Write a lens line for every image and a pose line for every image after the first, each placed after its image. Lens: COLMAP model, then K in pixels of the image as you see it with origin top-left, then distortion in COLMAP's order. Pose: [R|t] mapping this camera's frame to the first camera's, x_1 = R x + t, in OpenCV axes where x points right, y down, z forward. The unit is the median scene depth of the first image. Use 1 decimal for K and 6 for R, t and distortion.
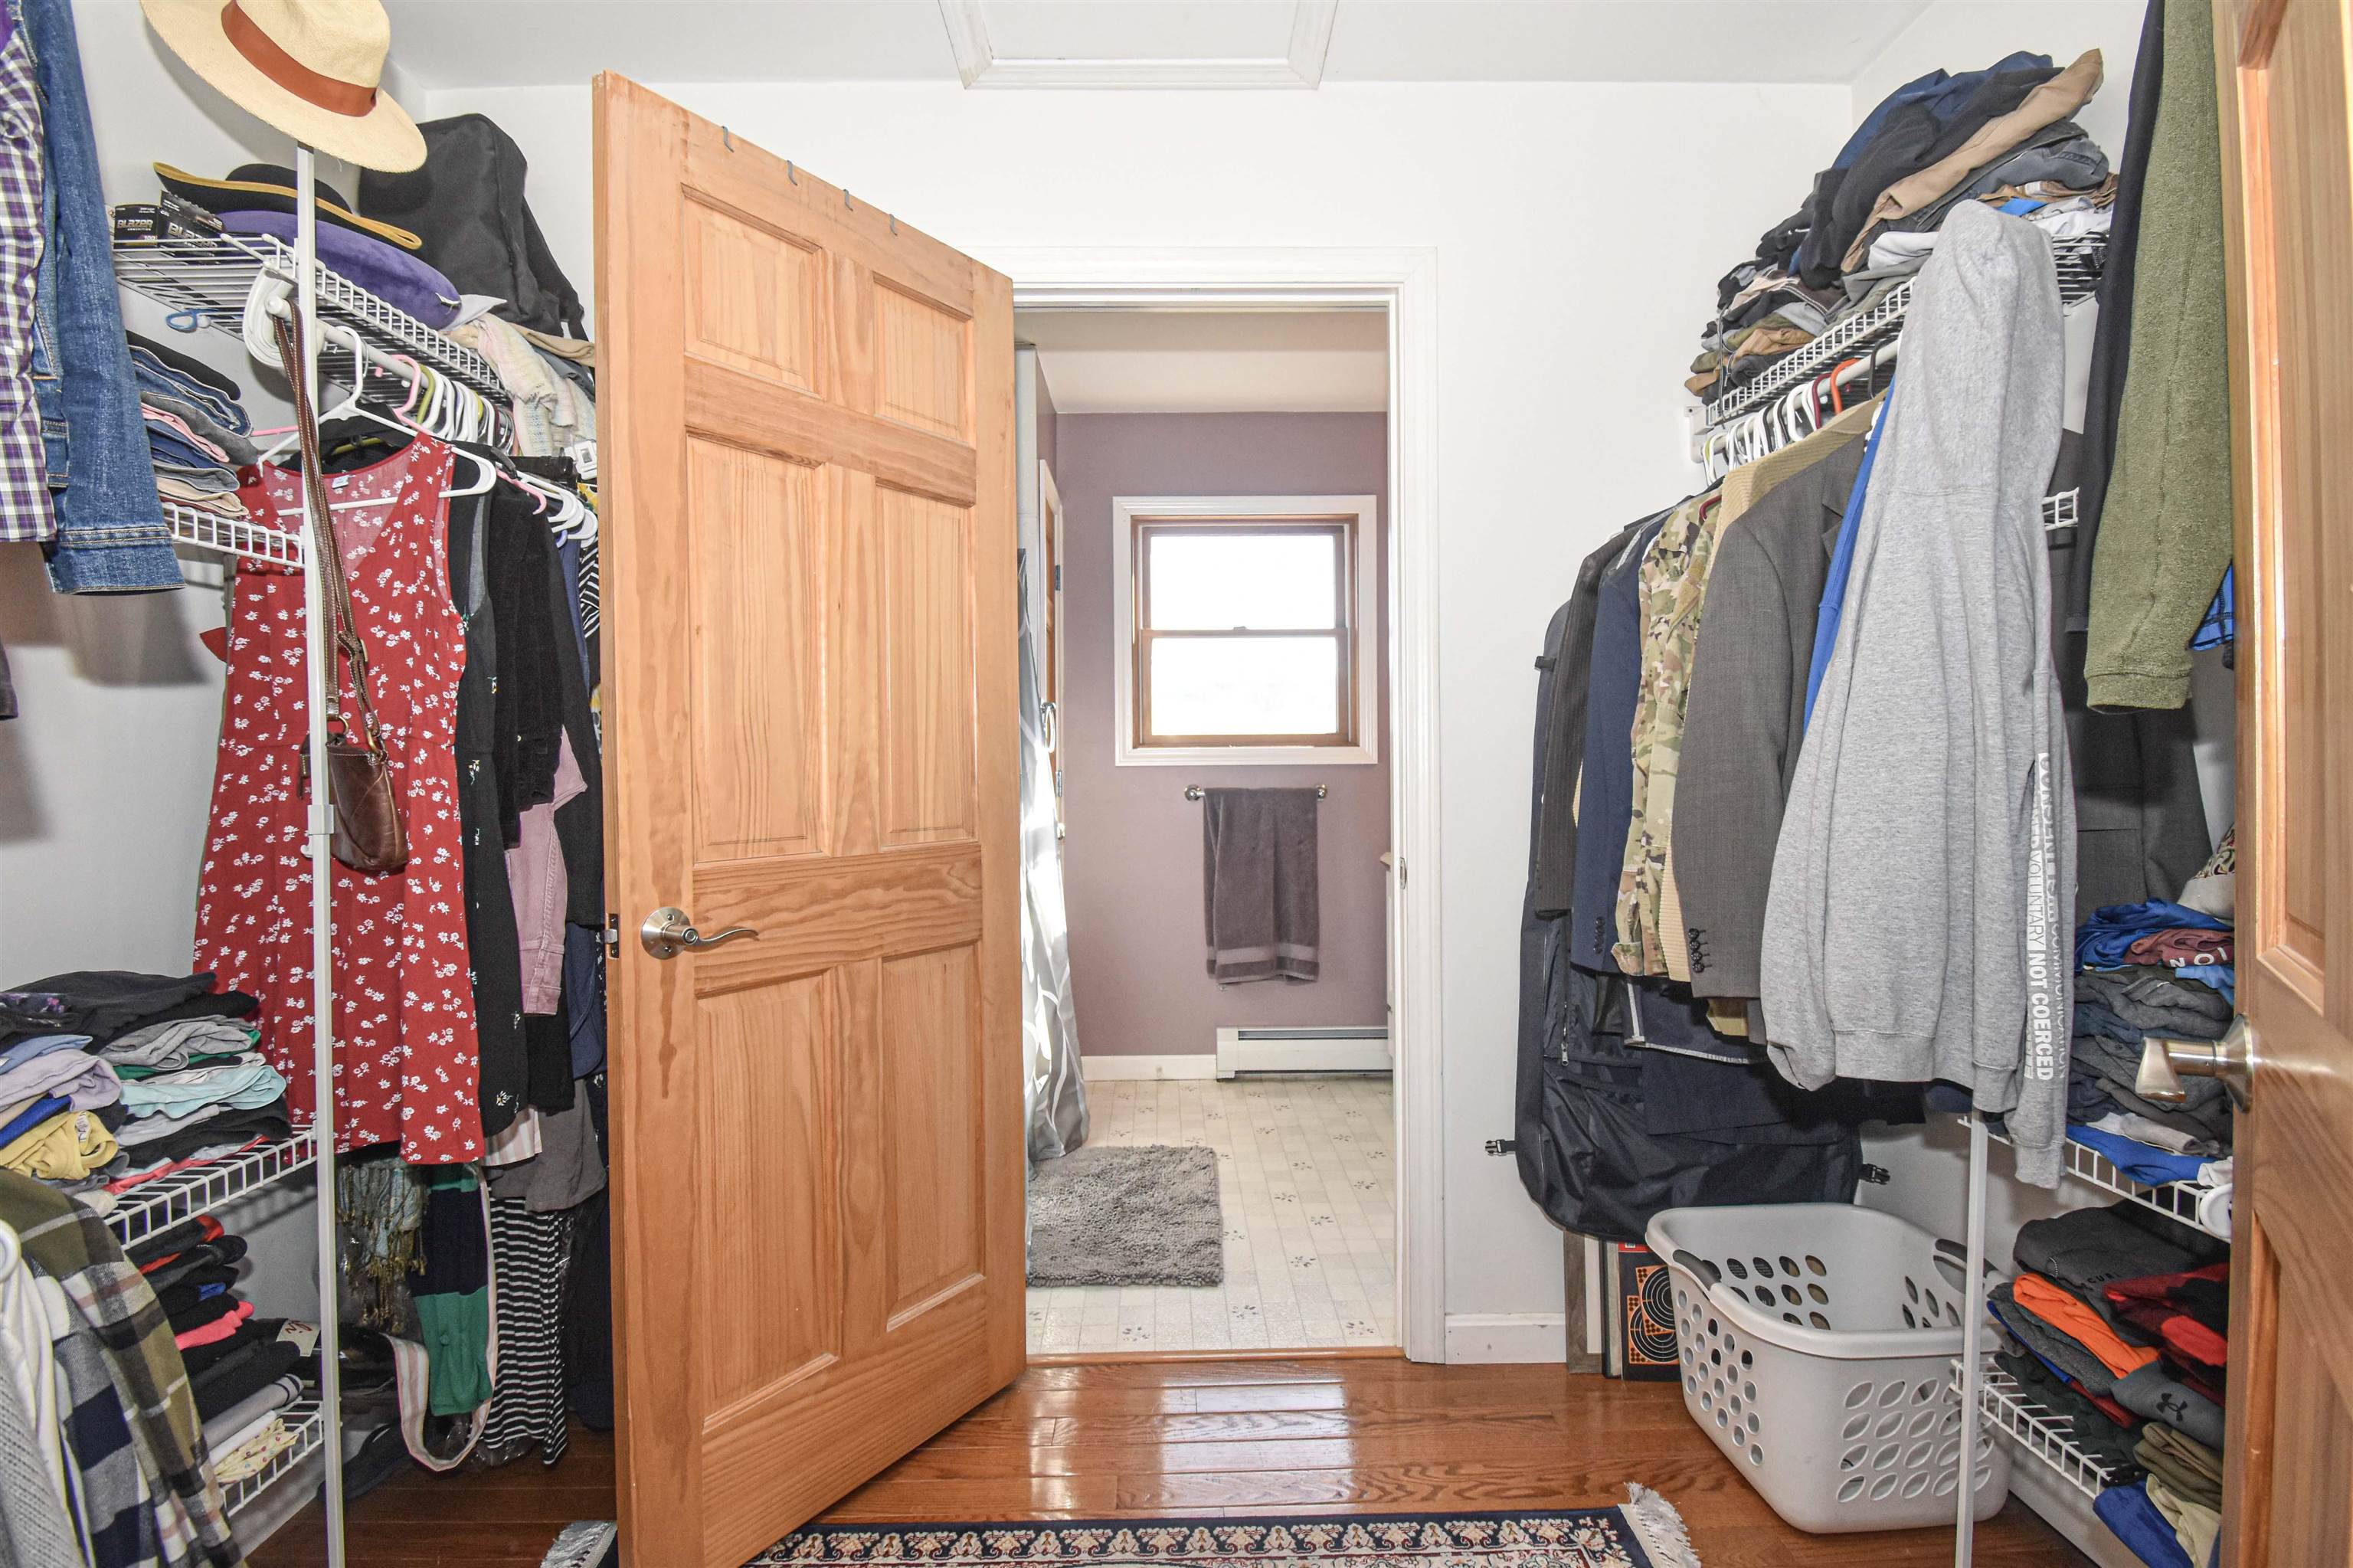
lens RADIAL K [[1031.4, 0, 1174.0], [0, 1031.4, 772.8], [0, 0, 1]] dist [-0.005392, -0.002508]
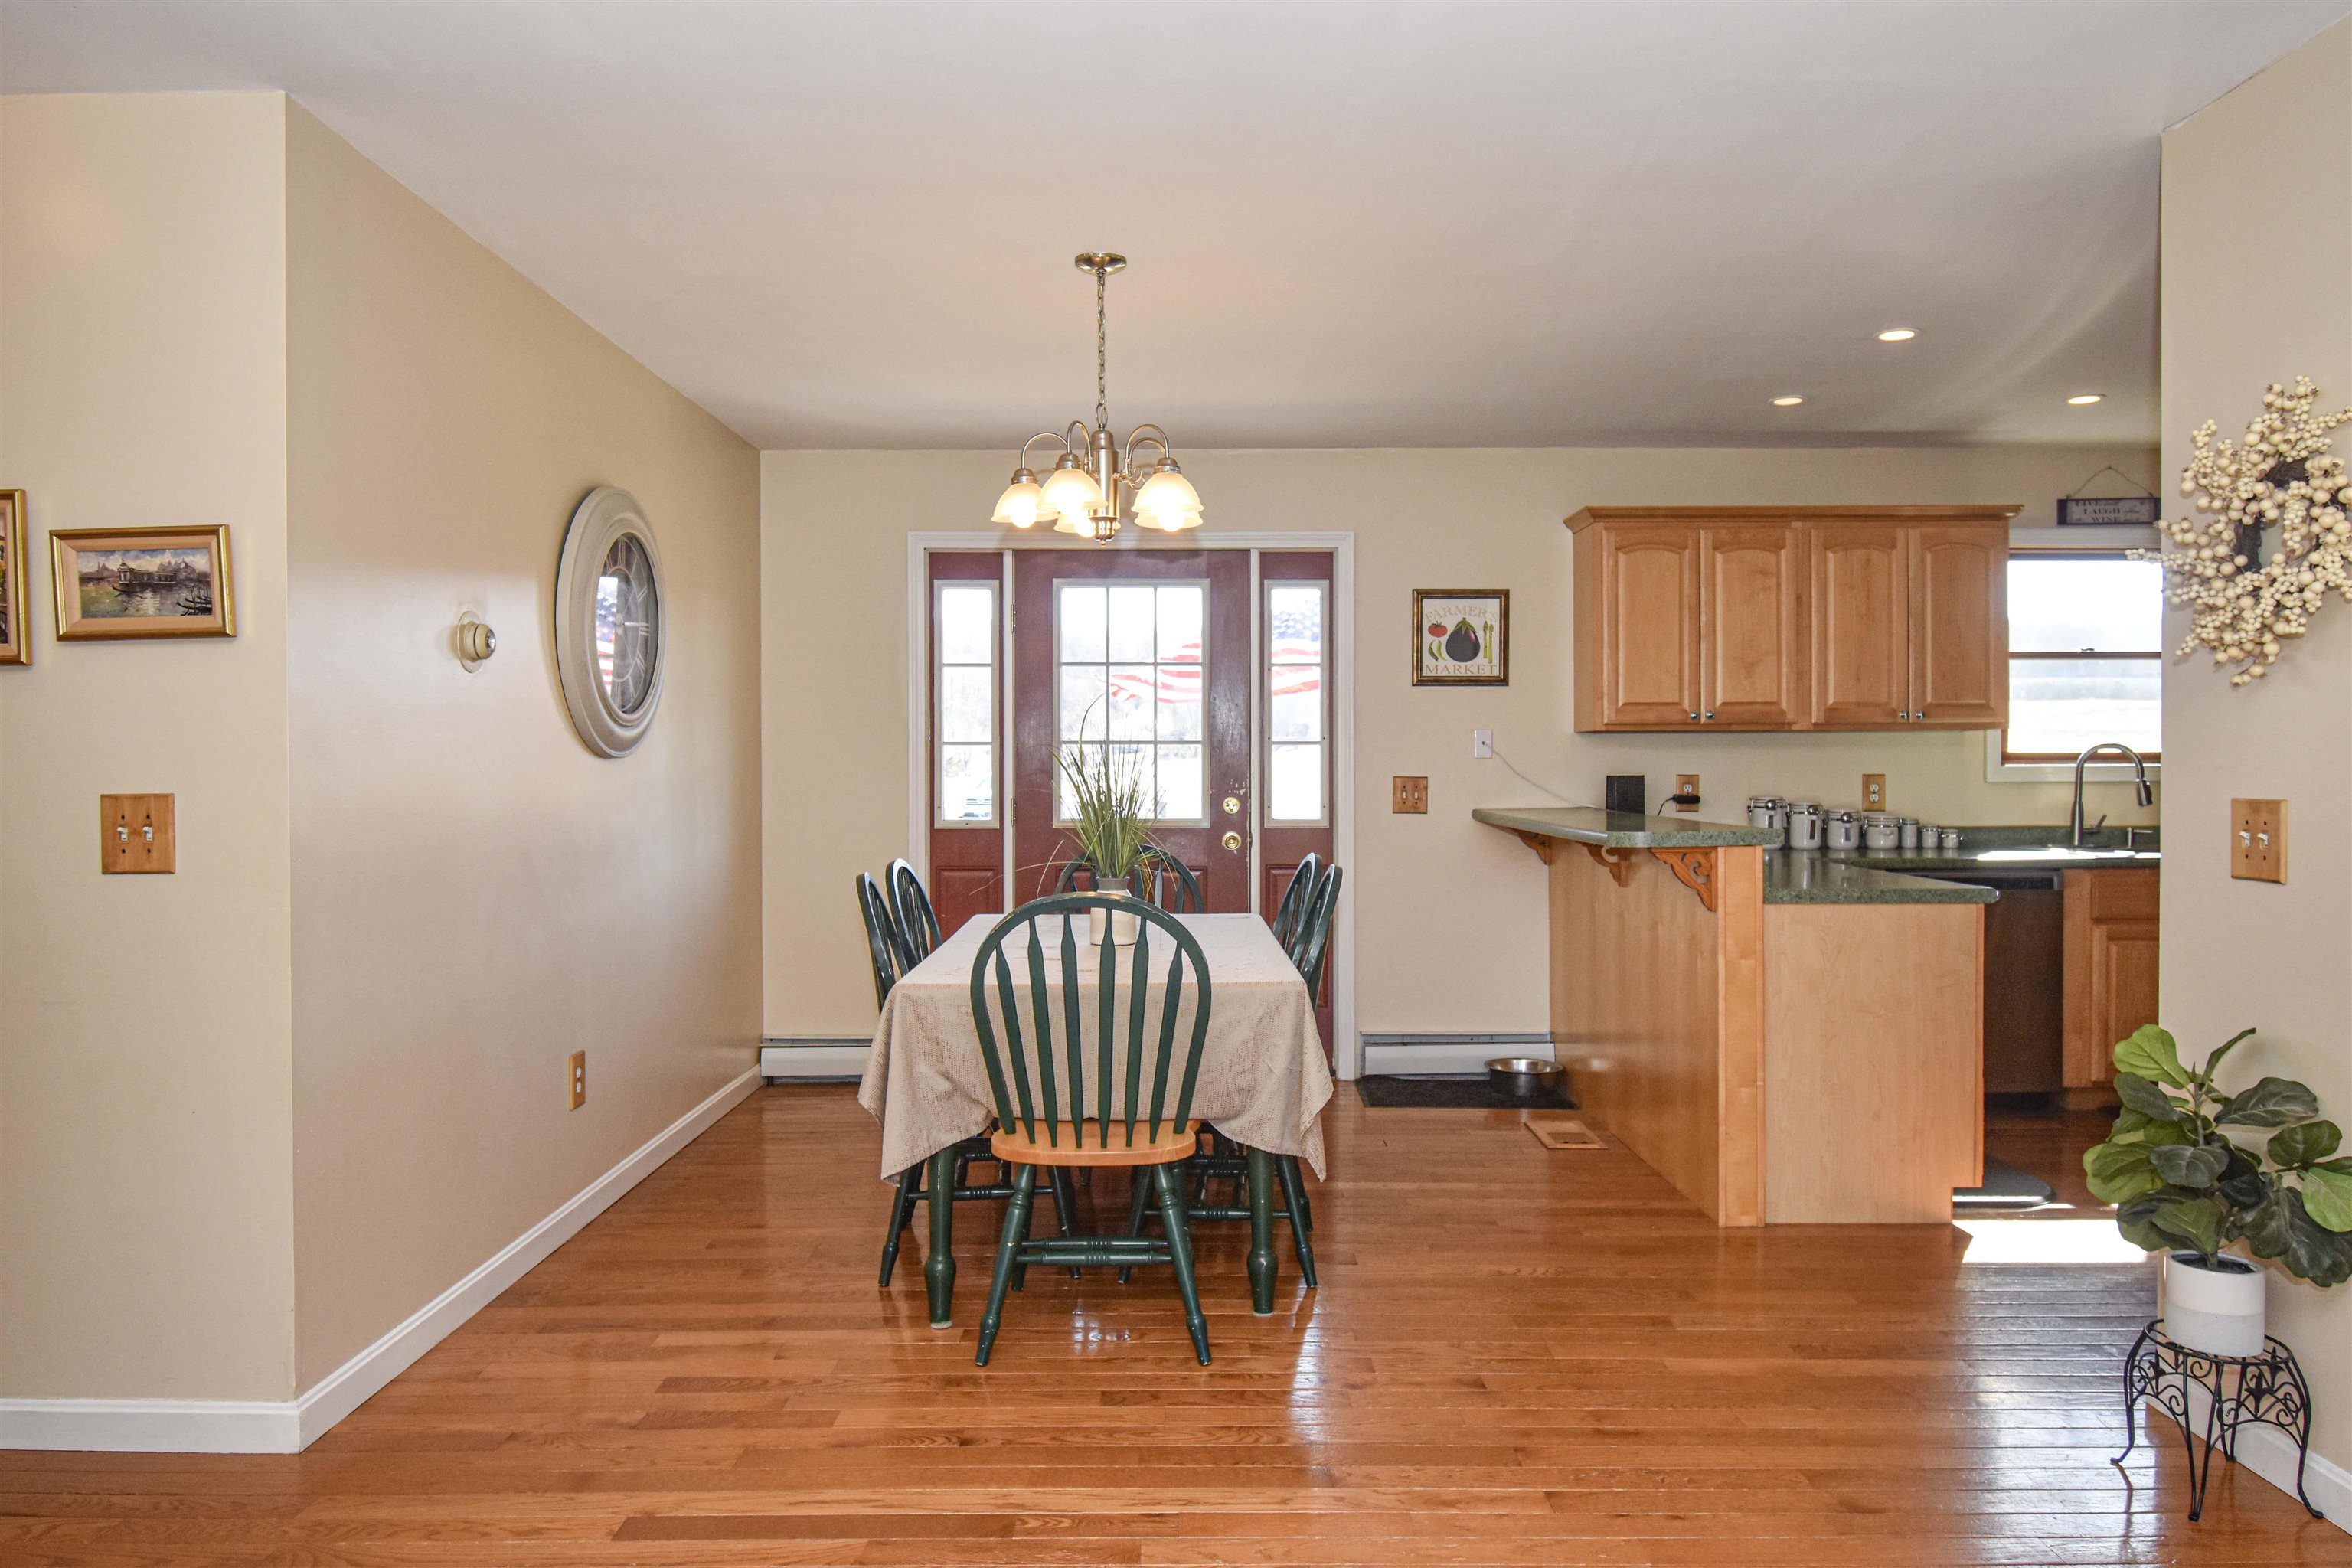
lens RADIAL K [[1548.2, 0, 1182.5], [0, 1548.2, 779.2], [0, 0, 1]] dist [0.009646, -0.016097]
pose [[0.999743, 0.006003, -0.021870, -0.814148], [-0.006127, 0.999965, -0.005610, 0.003315], [0.021836, 0.005742, 0.999745, -0.578310]]
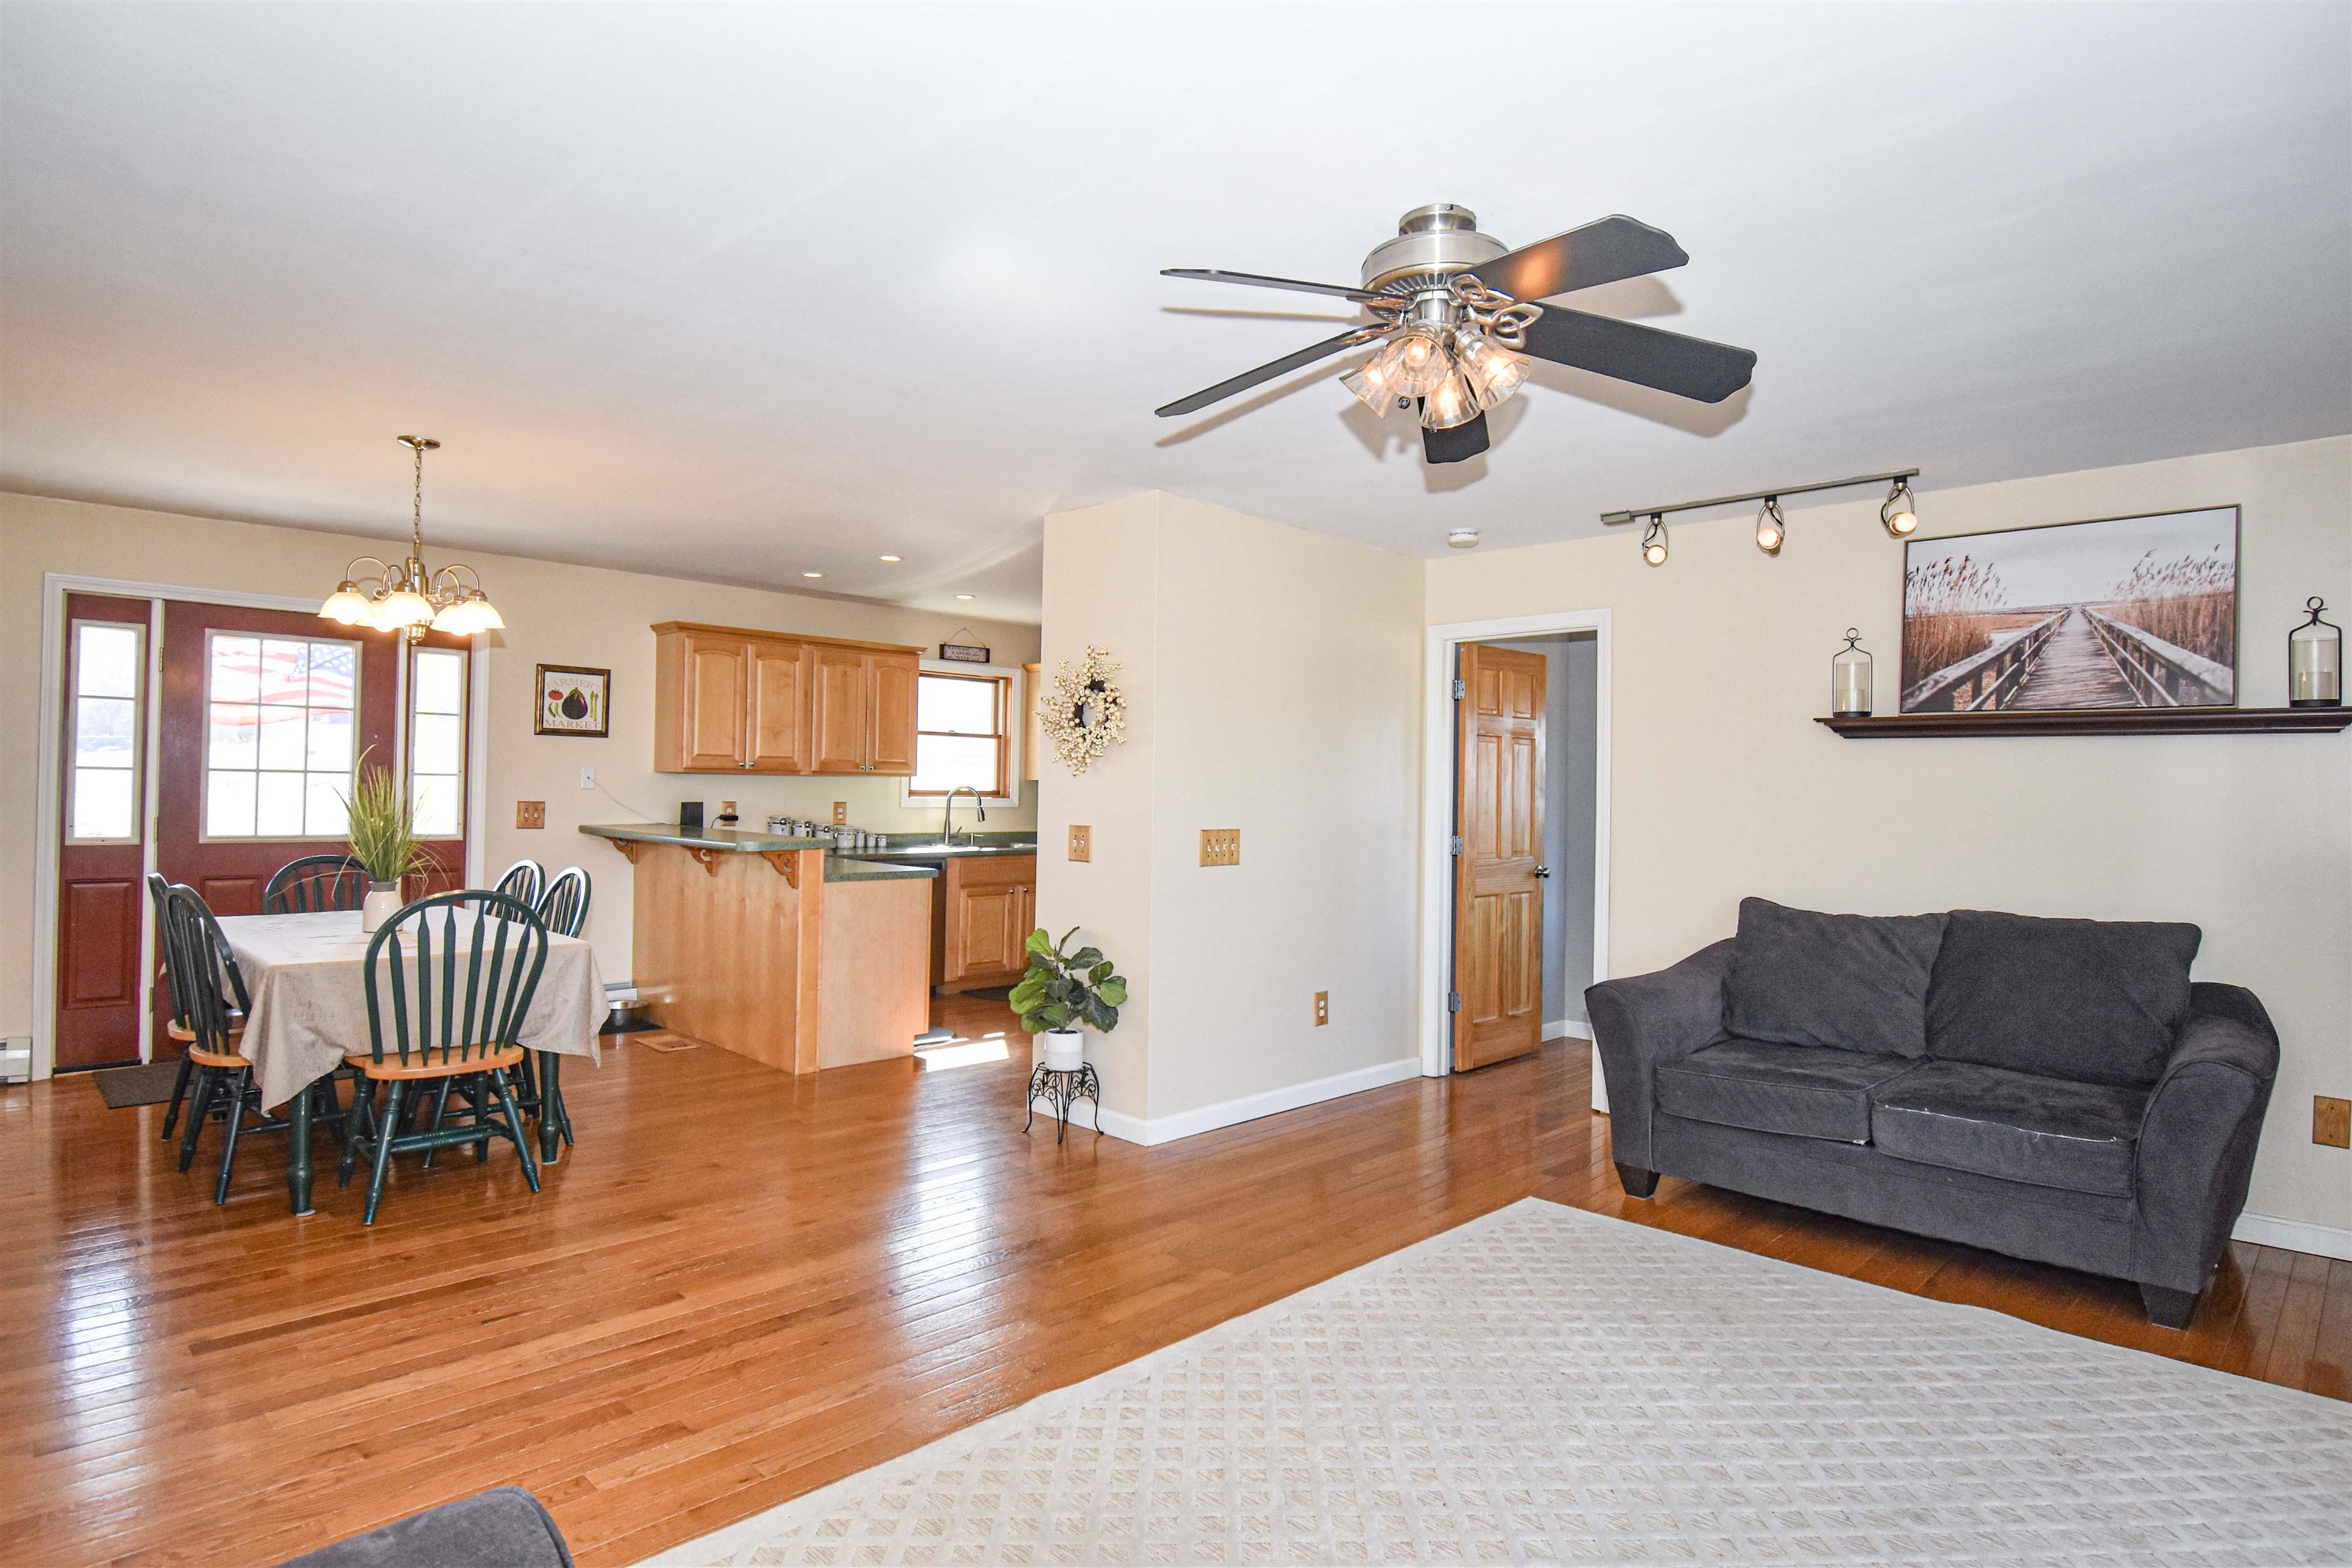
lens RADIAL K [[1252.9, 0, 1197.3], [0, 1252.9, 774.5], [0, 0, 1]] dist [0.002779, -0.000227]
pose [[0.718737, 0.029157, 0.694671, -1.152883], [-0.015804, 0.999547, -0.025602, -0.016388], [-0.695103, 0.007423, 0.718872, -0.876368]]
